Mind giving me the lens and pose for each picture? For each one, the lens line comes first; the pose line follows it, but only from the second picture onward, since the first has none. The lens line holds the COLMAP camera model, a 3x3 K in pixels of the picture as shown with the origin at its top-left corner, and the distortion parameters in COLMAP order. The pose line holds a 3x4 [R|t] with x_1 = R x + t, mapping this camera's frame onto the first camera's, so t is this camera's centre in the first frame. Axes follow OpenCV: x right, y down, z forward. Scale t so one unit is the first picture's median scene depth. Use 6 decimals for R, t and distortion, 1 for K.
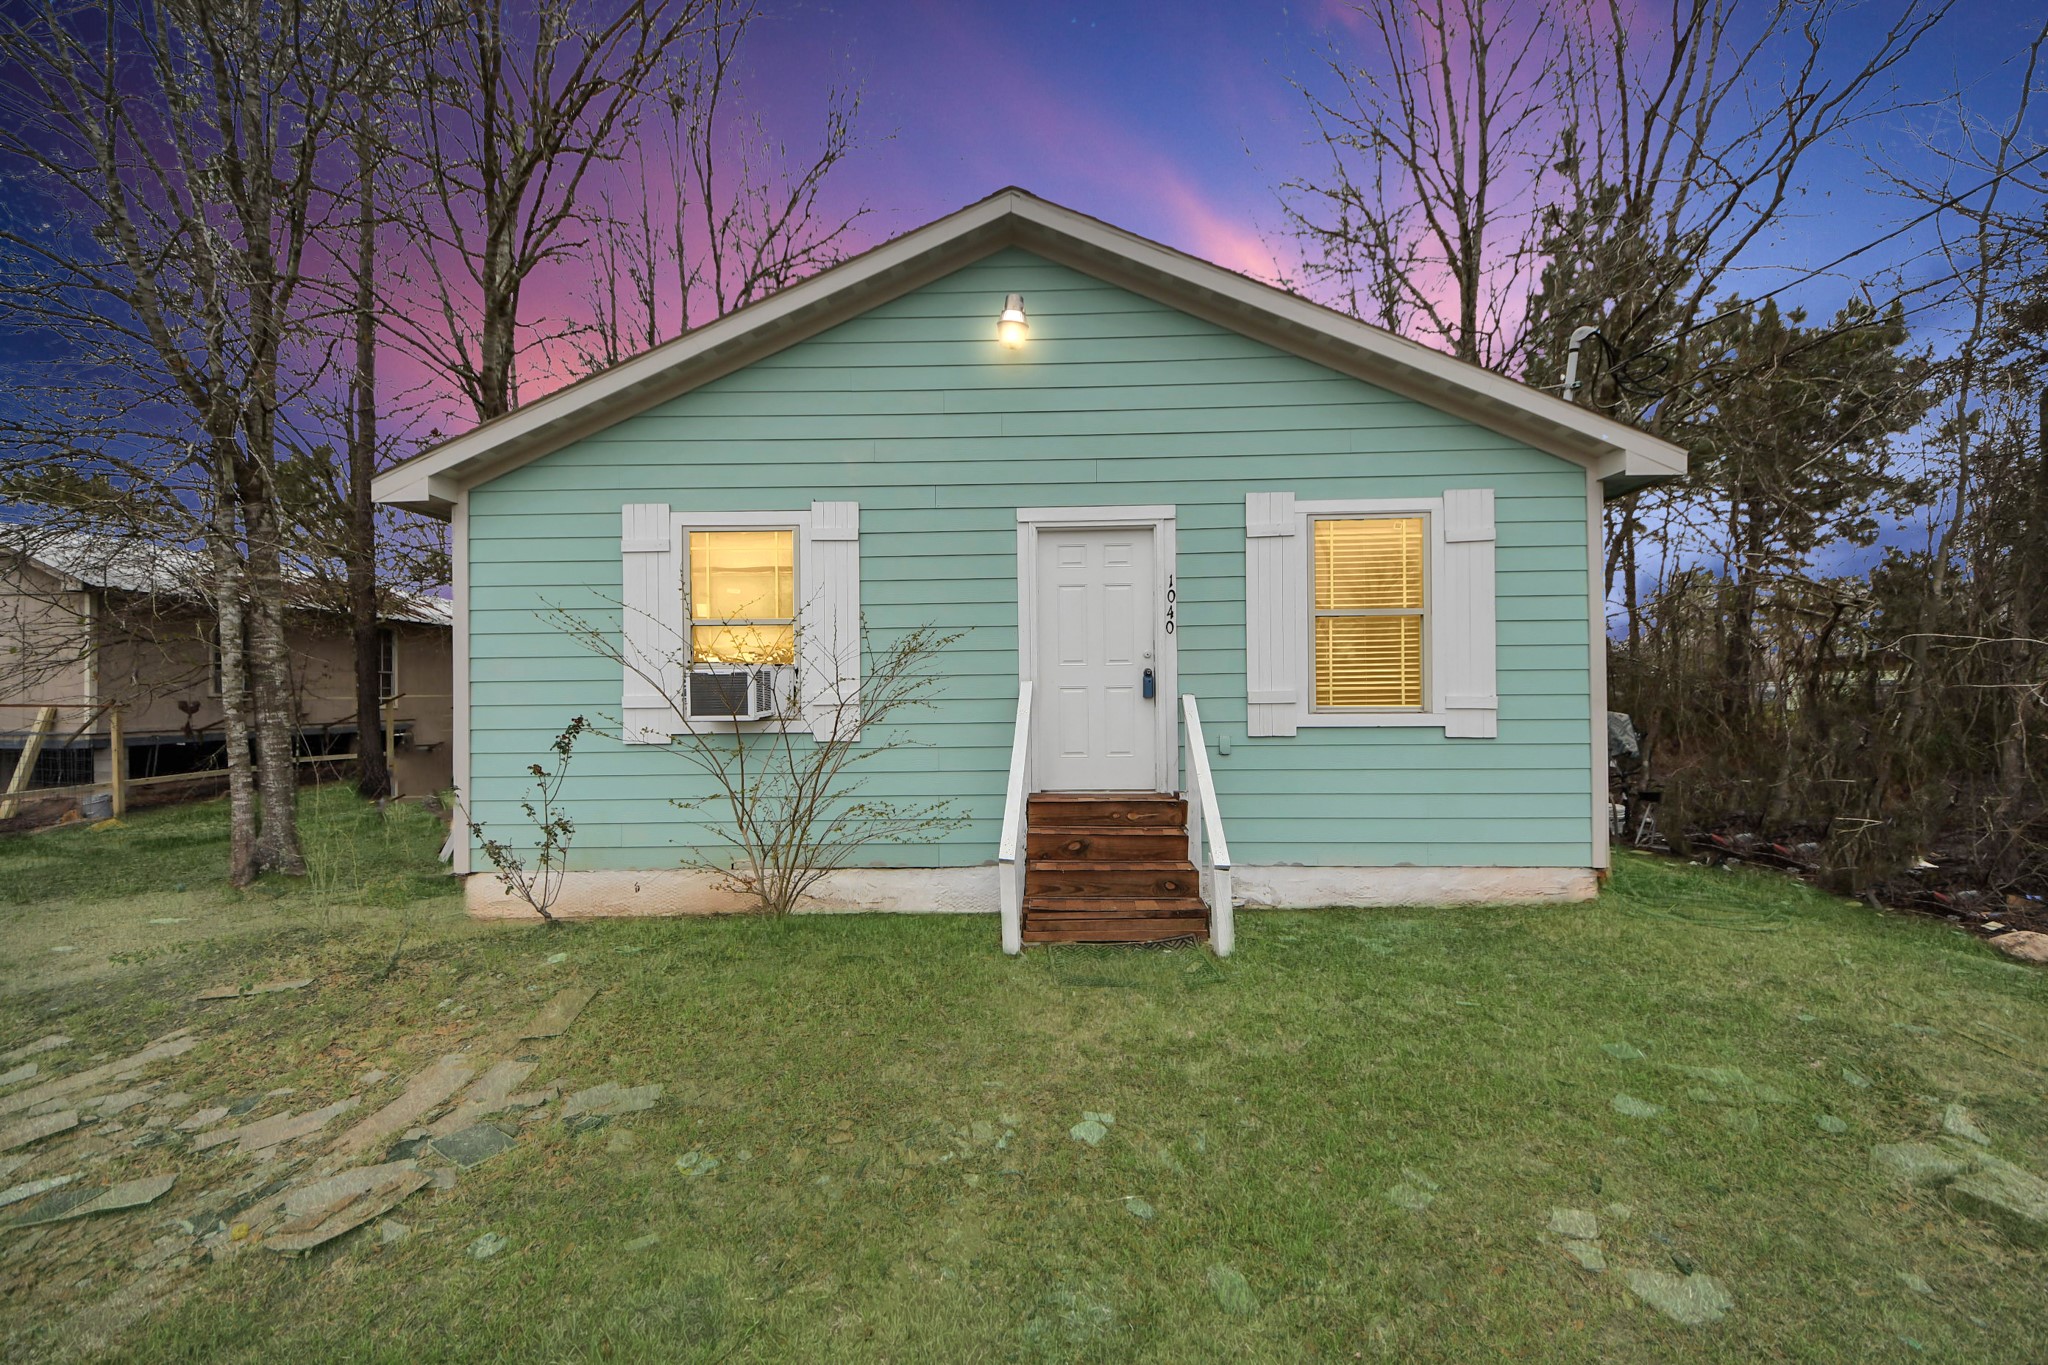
lens RADIAL K [[695.1, 0, 1024.0], [0, 695.1, 682.5], [0, 0, 1]] dist [0.009034, -0.000174]
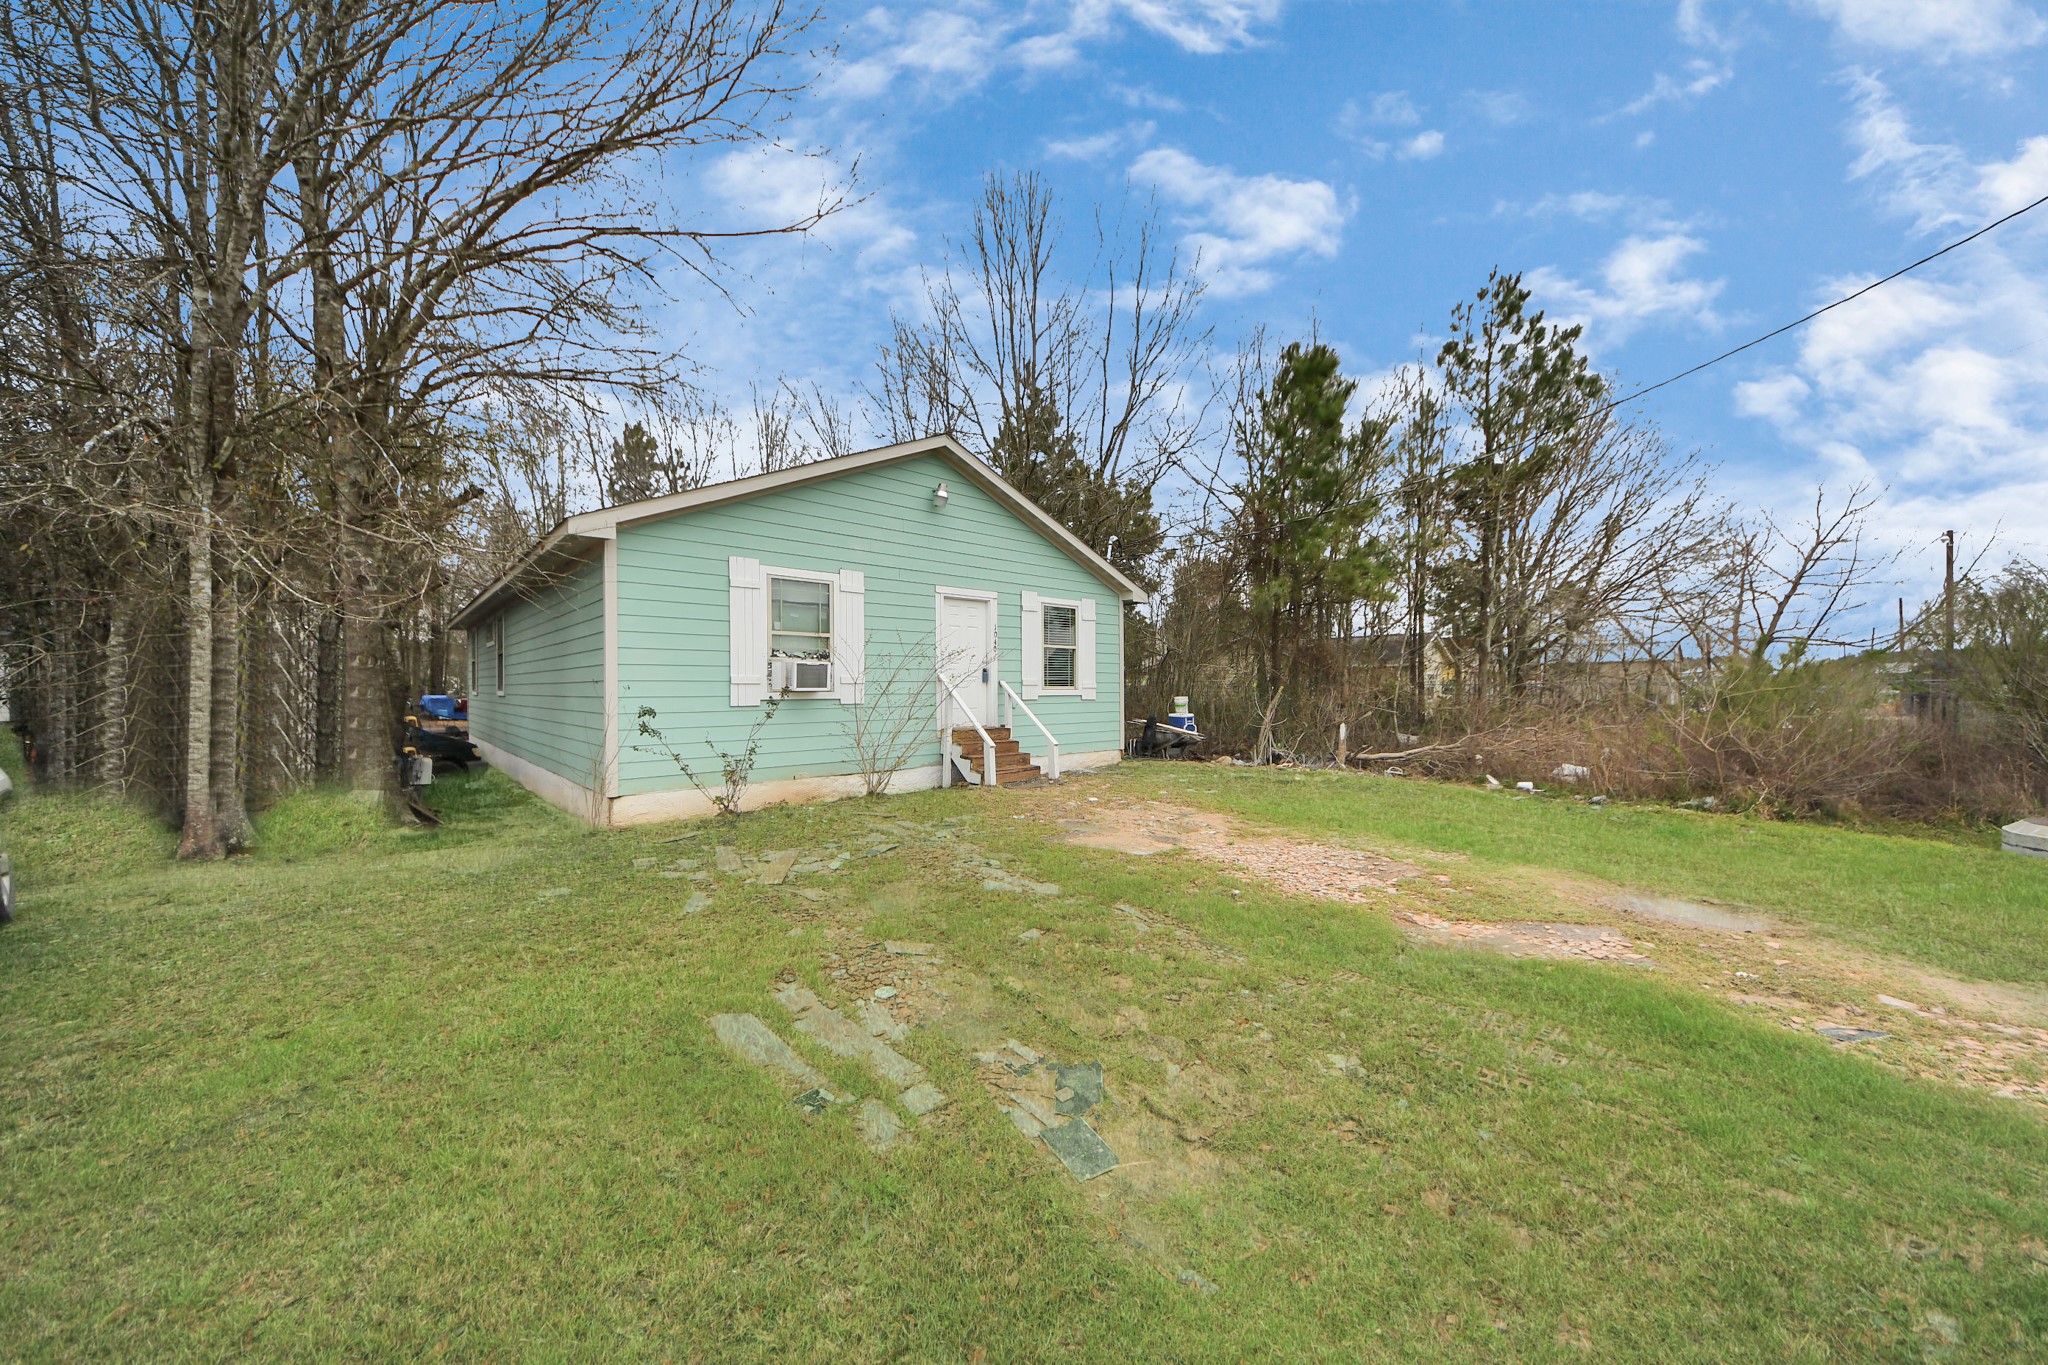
lens RADIAL K [[695.1, 0, 1024.0], [0, 695.1, 682.5], [0, 0, 1]] dist [0.009034, -0.000174]
pose [[0.733009, 0.013005, 0.680094, -1.171506], [-0.006906, 0.999908, -0.011678, 0.049321], [-0.680184, 0.003863, 0.733032, -0.630245]]
